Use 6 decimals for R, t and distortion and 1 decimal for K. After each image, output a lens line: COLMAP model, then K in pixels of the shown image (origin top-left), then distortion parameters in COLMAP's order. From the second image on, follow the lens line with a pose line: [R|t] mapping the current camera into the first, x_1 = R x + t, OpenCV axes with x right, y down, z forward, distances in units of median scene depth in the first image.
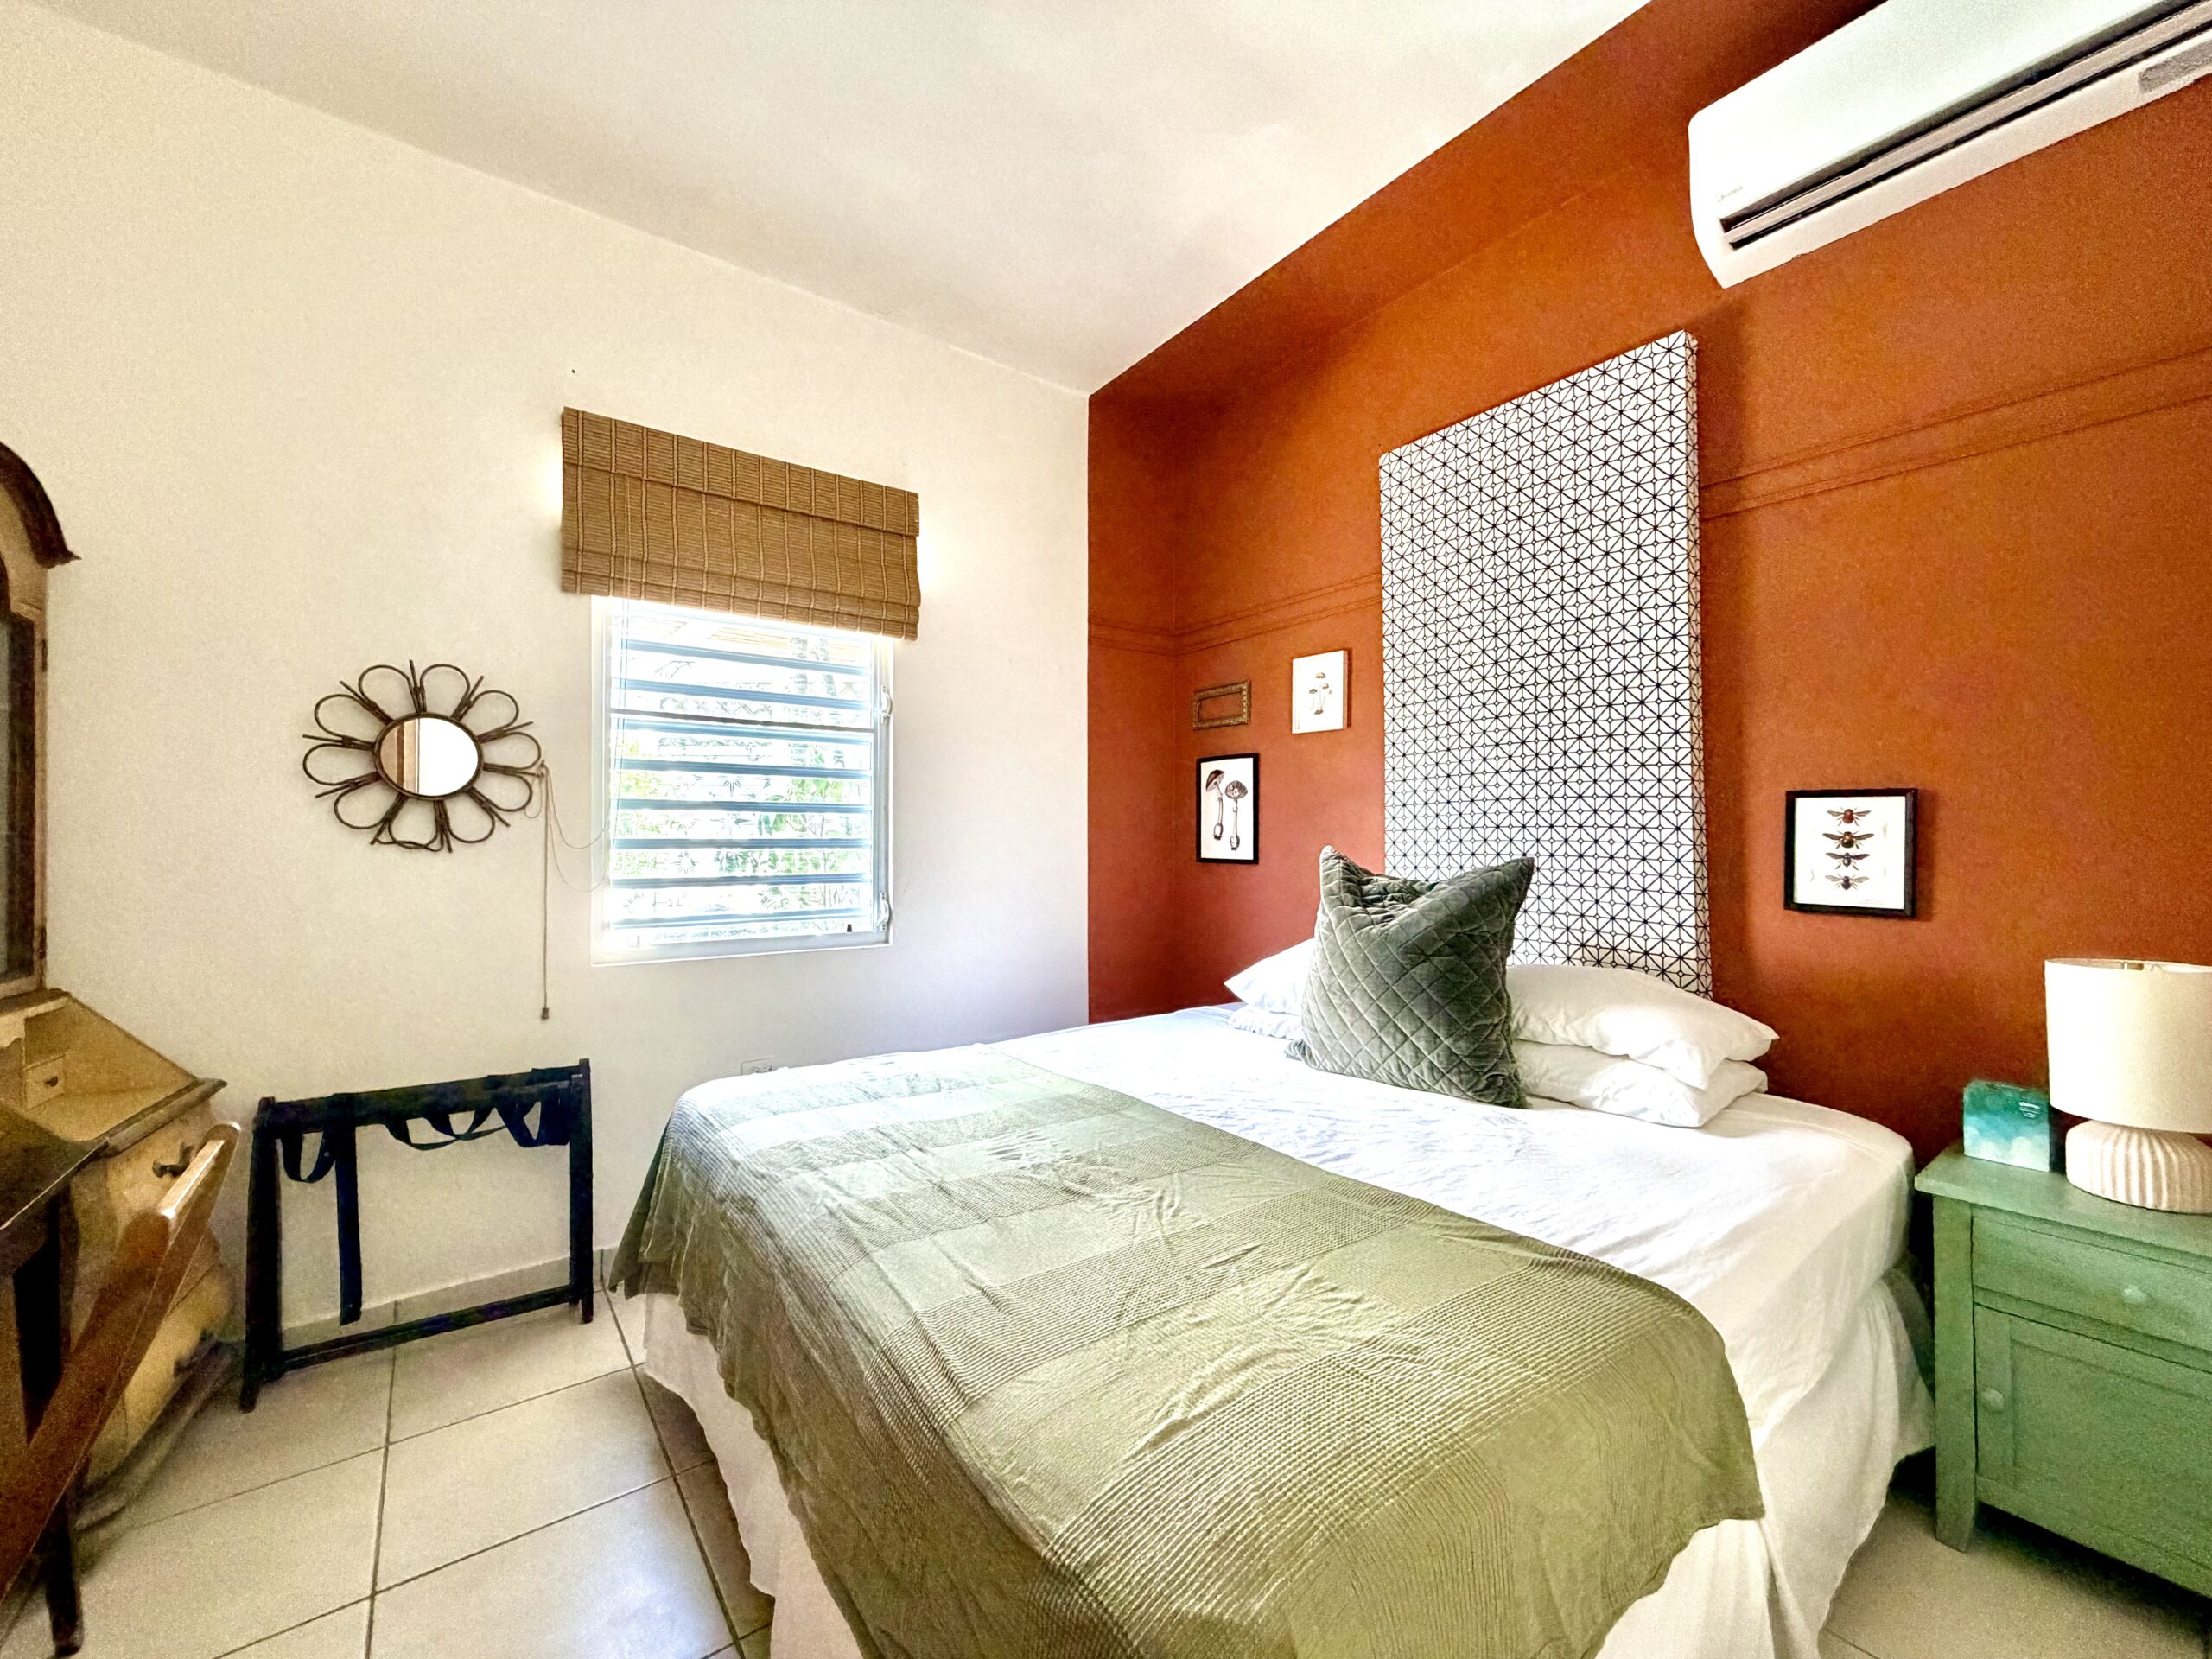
lens RADIAL K [[896.0, 0, 1098.7], [0, 896.0, 831.3], [0, 0, 1]] dist [0.005944, -0.000218]
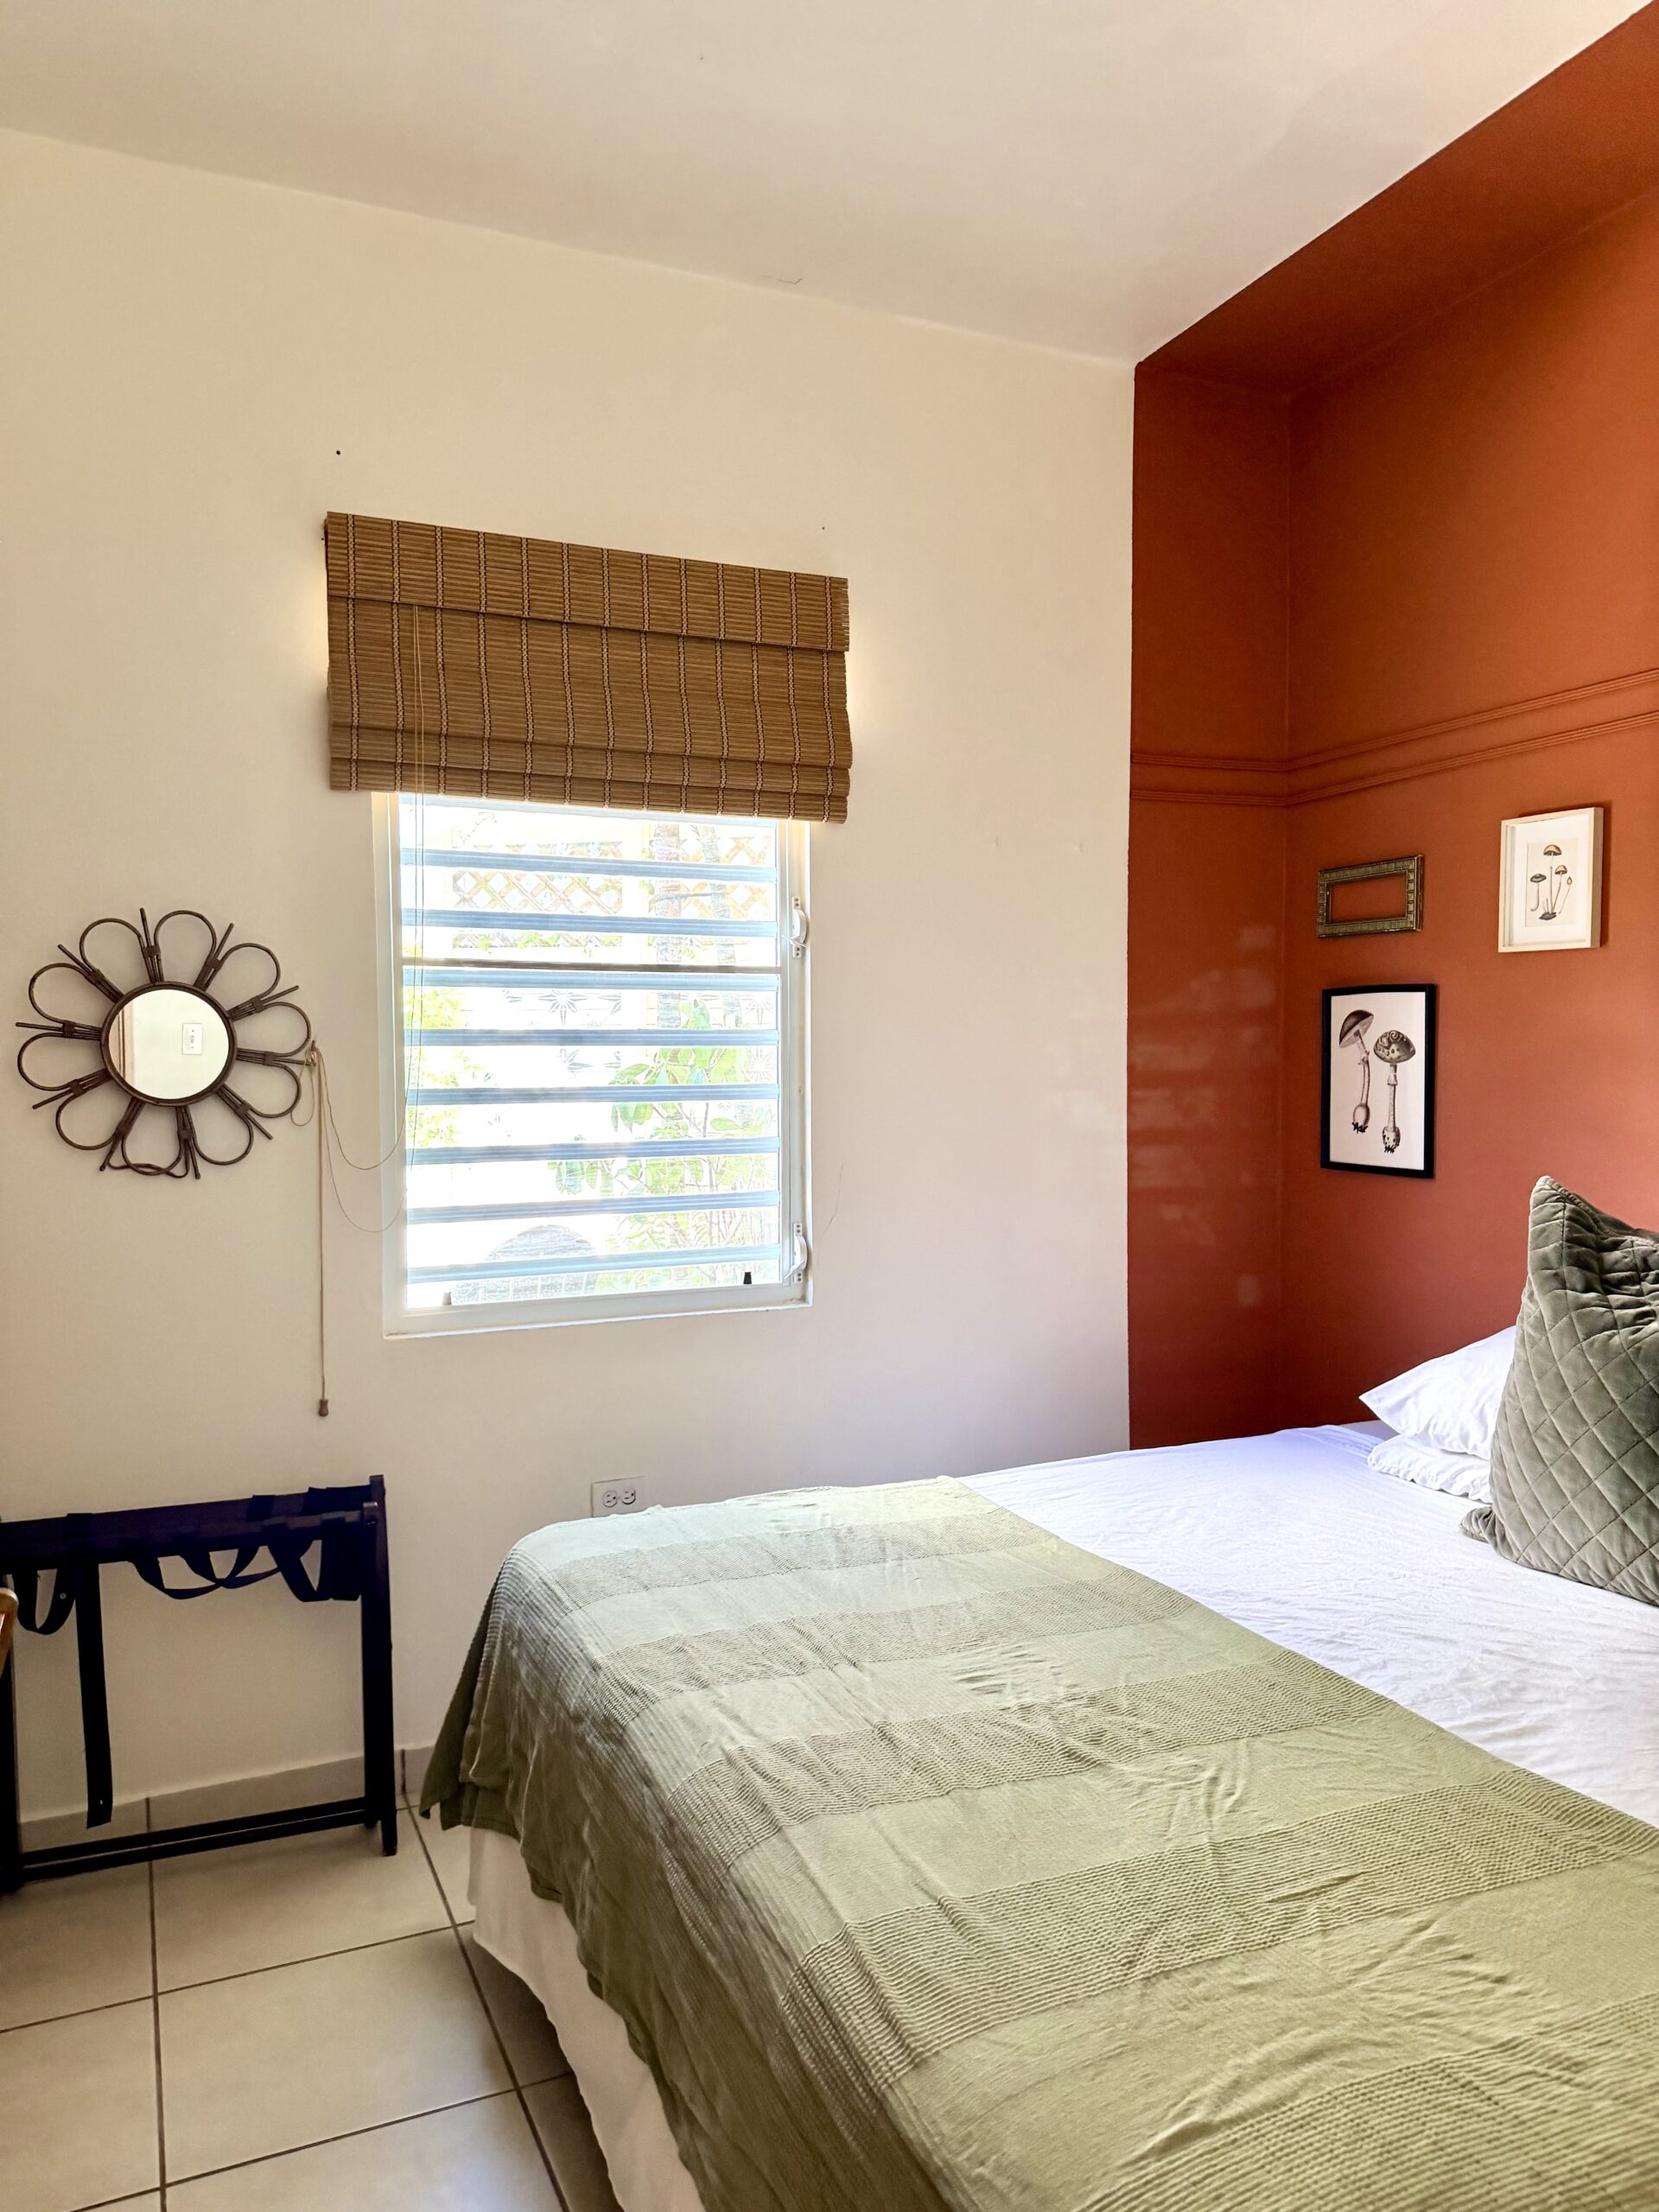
lens RADIAL K [[1553.4, 0, 831.8], [0, 1553.4, 1129.7], [0, 0, 1]] dist [0.051541, -0.057884]
pose [[0.977315, 0.002362, -0.211780, 0.022541], [0.007708, 0.998879, 0.046712, -0.071168], [0.211652, -0.047285, 0.976200, -0.090489]]
